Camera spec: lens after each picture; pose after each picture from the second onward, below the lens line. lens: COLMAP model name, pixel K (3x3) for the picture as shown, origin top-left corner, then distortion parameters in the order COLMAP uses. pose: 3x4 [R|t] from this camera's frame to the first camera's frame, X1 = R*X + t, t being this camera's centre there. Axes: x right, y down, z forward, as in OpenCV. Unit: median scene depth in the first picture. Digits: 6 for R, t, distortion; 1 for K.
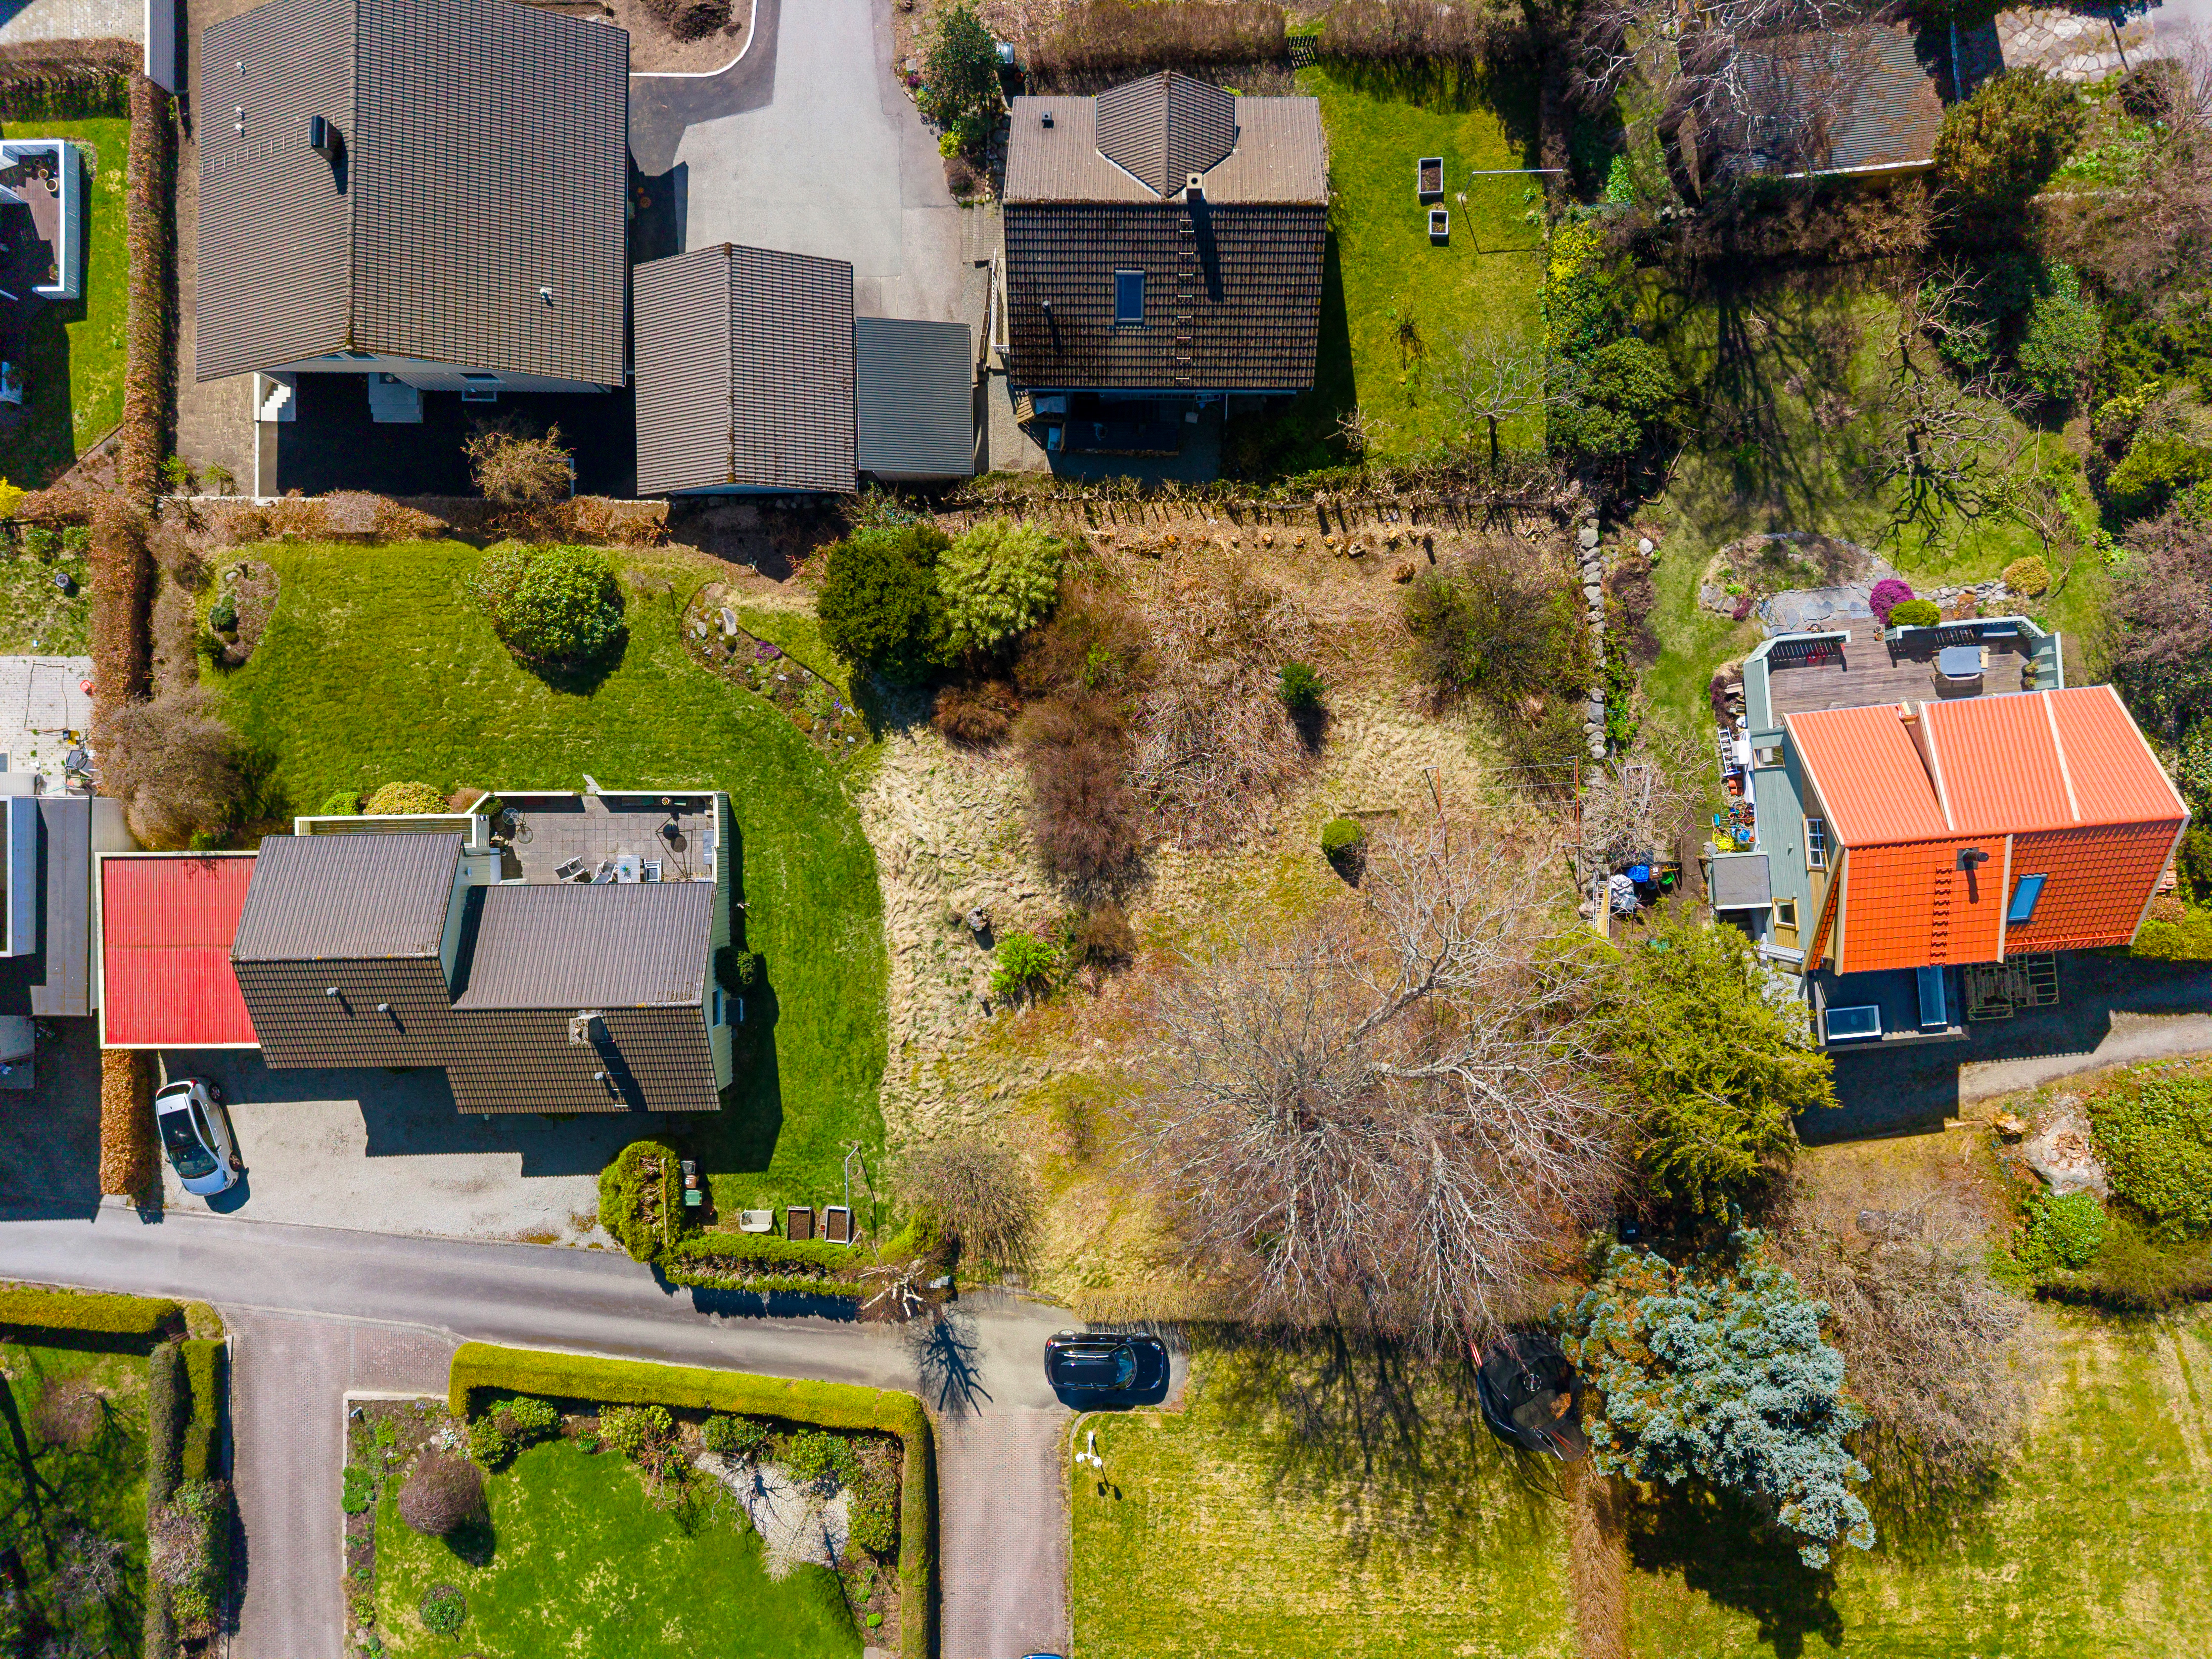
lens RADIAL K [[1512.7, 0, 1095.9], [0, 1512.7, 830.8], [0, 0, 1]] dist [0.042207, -0.053606]
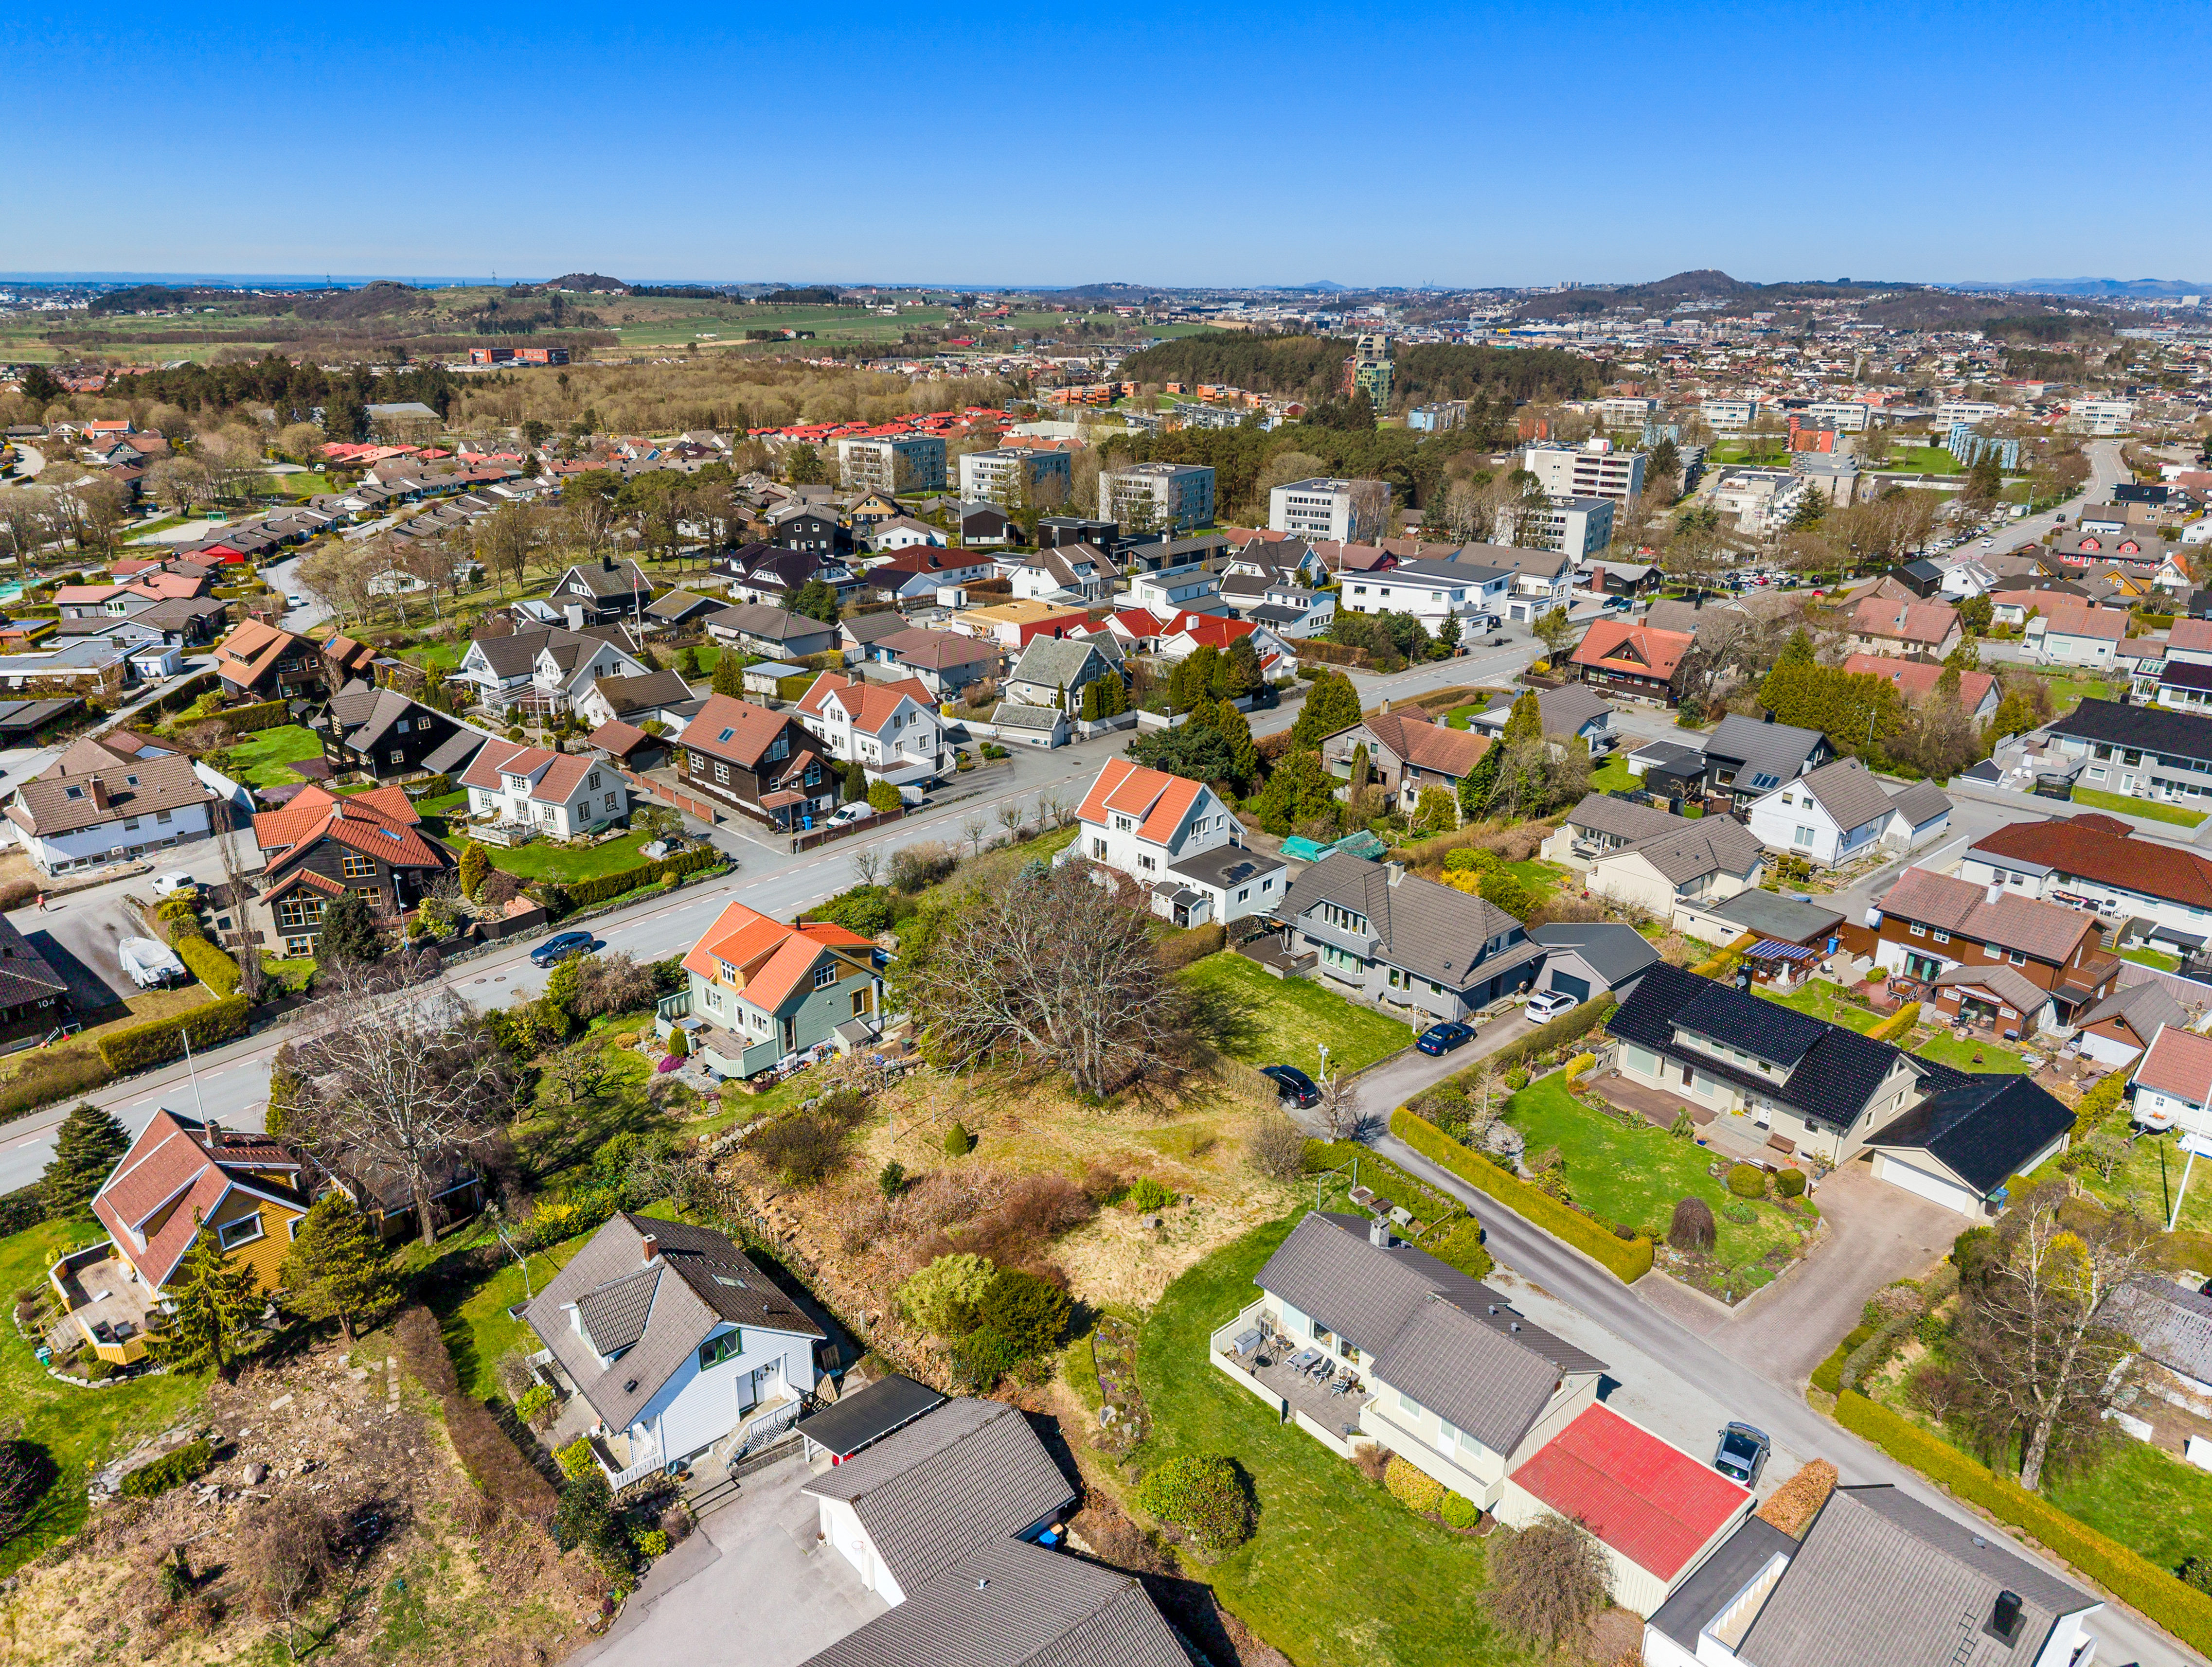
lens RADIAL K [[1512.6, 0, 1095.9], [0, 1512.6, 834.8], [0, 0, 1]] dist [0.042207, -0.053606]
pose [[-0.656295, -0.254783, 0.710185, -0.984447], [0.754461, -0.231702, 0.614087, -0.787378], [0.008093, 0.938829, 0.344288, 0.138839]]
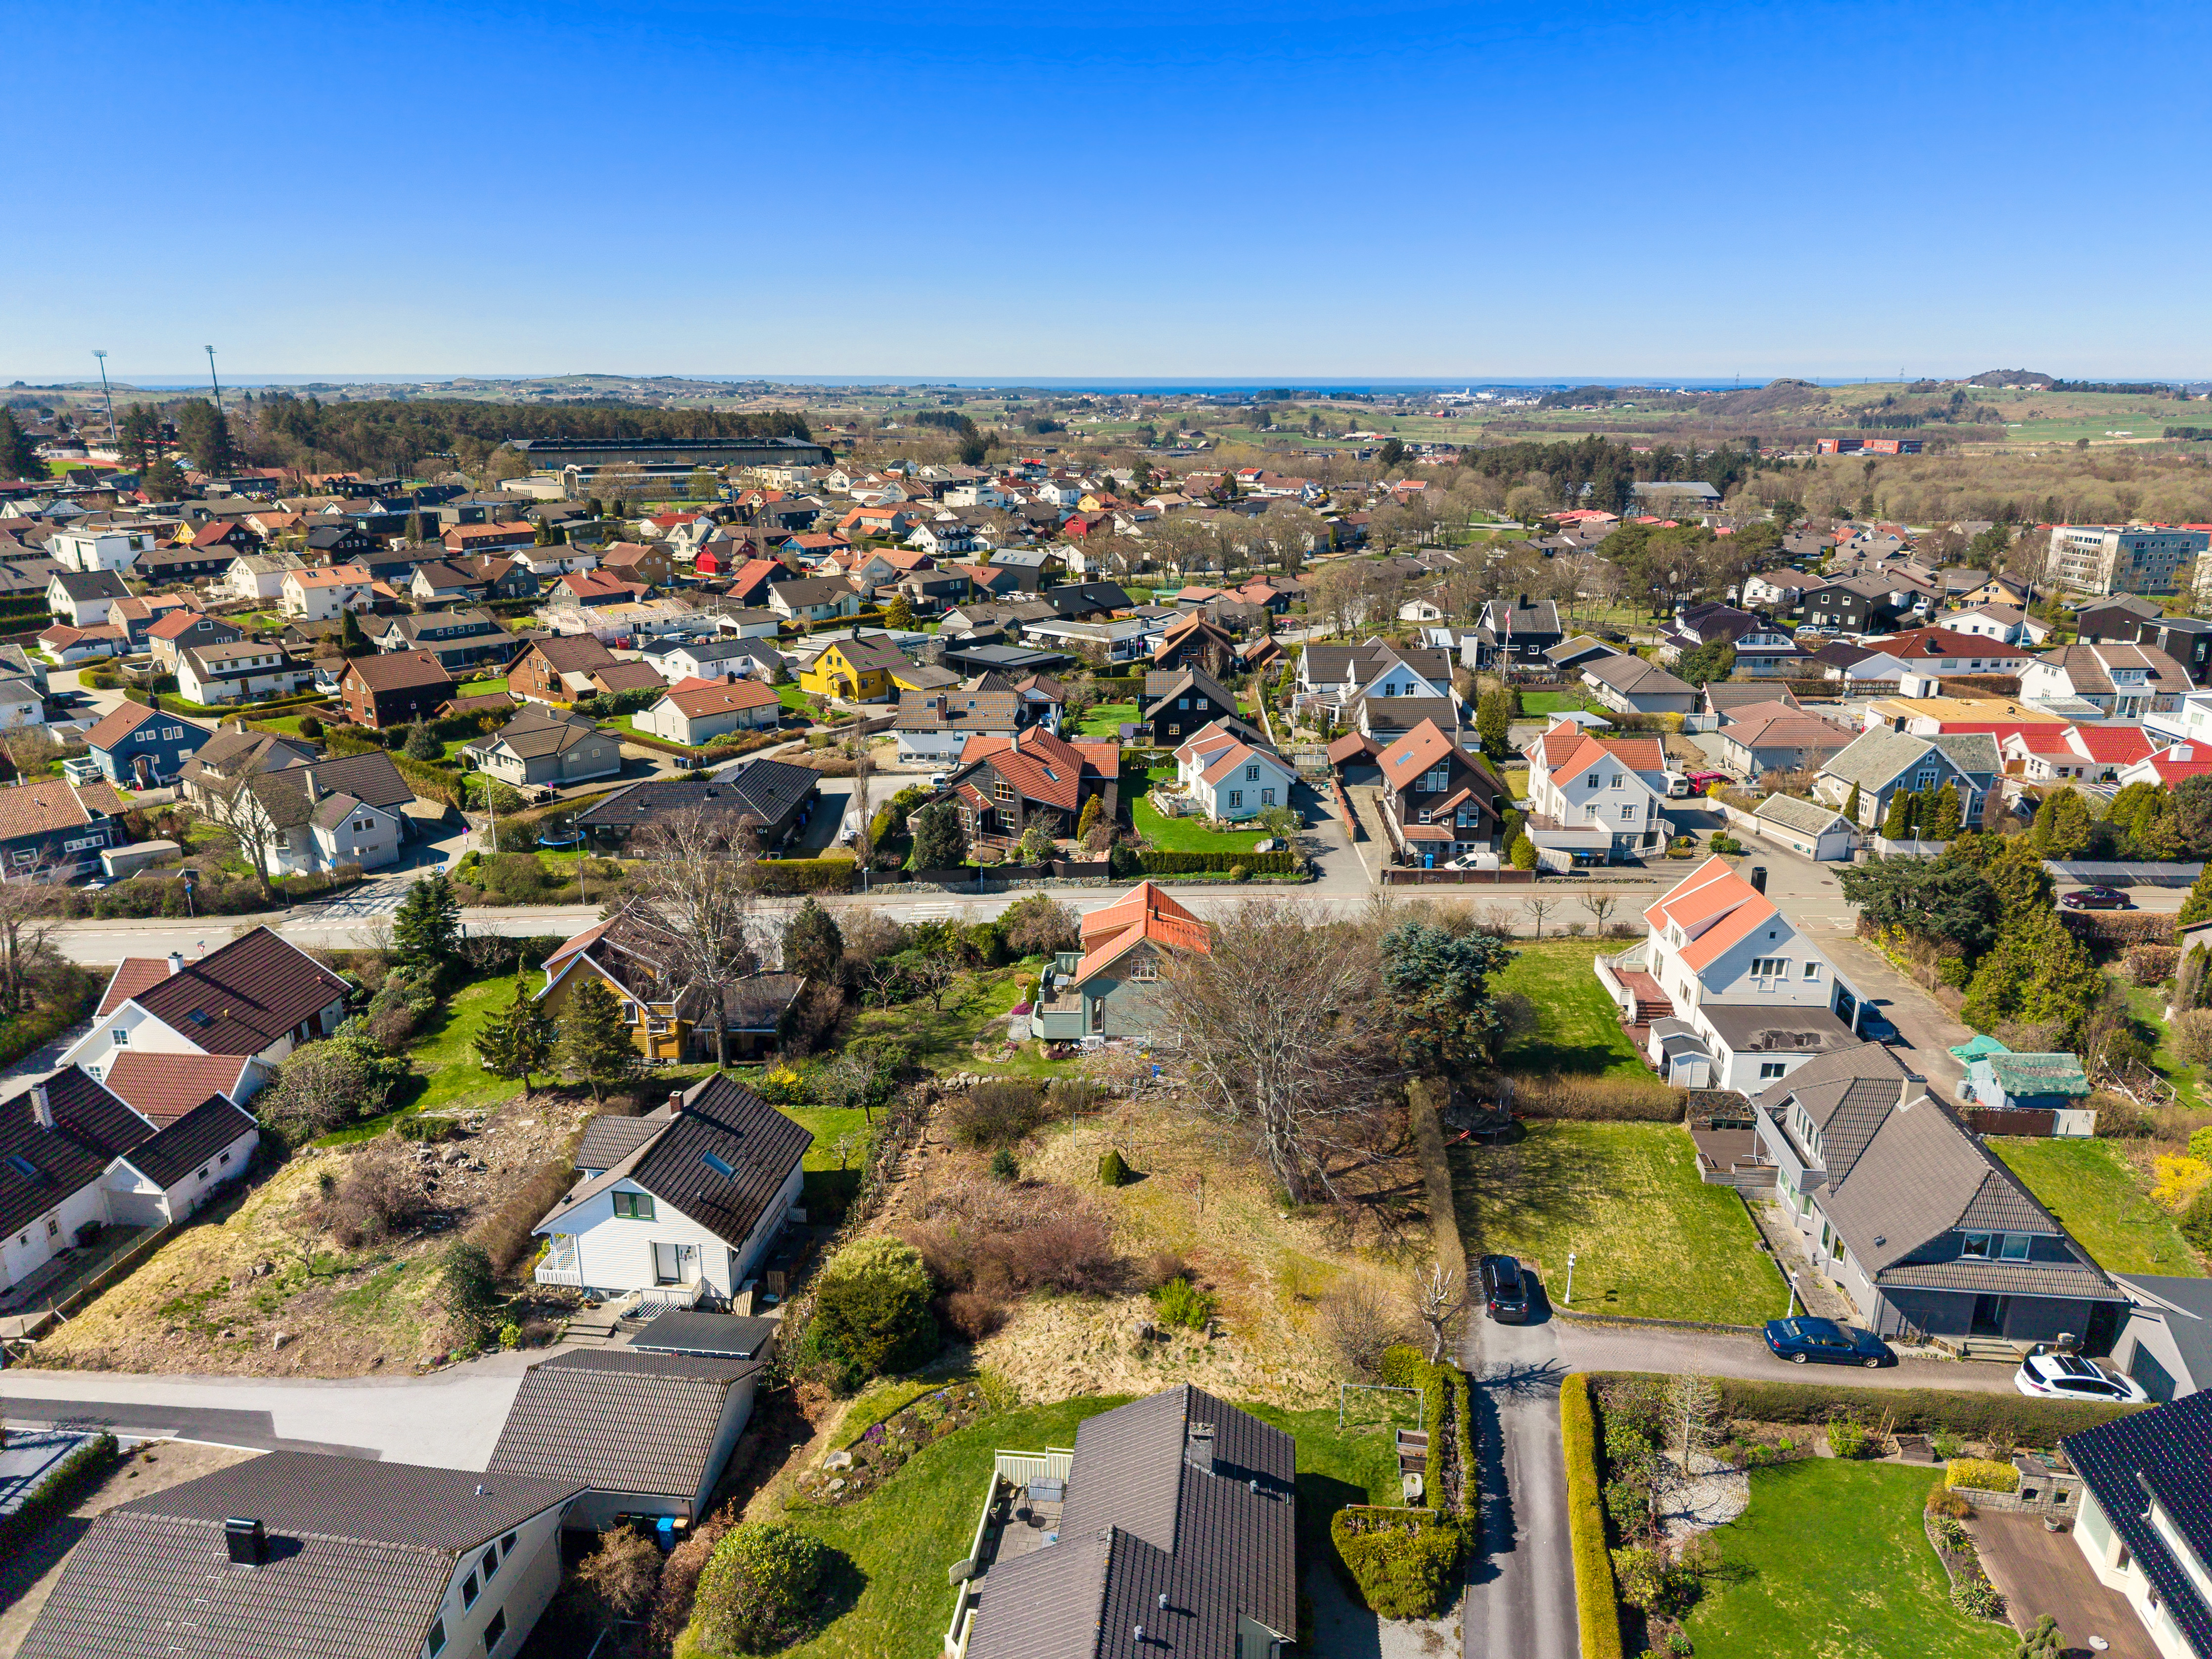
lens RADIAL K [[1448.2, 0, 1103.1], [0, 1448.2, 848.9], [0, 0, 1]] dist [0.074781, -0.083146]
pose [[0.126324, -0.295406, 0.946983, -1.057265], [0.991888, 0.023992, -0.124830, 0.162423], [0.014156, 0.955071, 0.296040, 0.291226]]
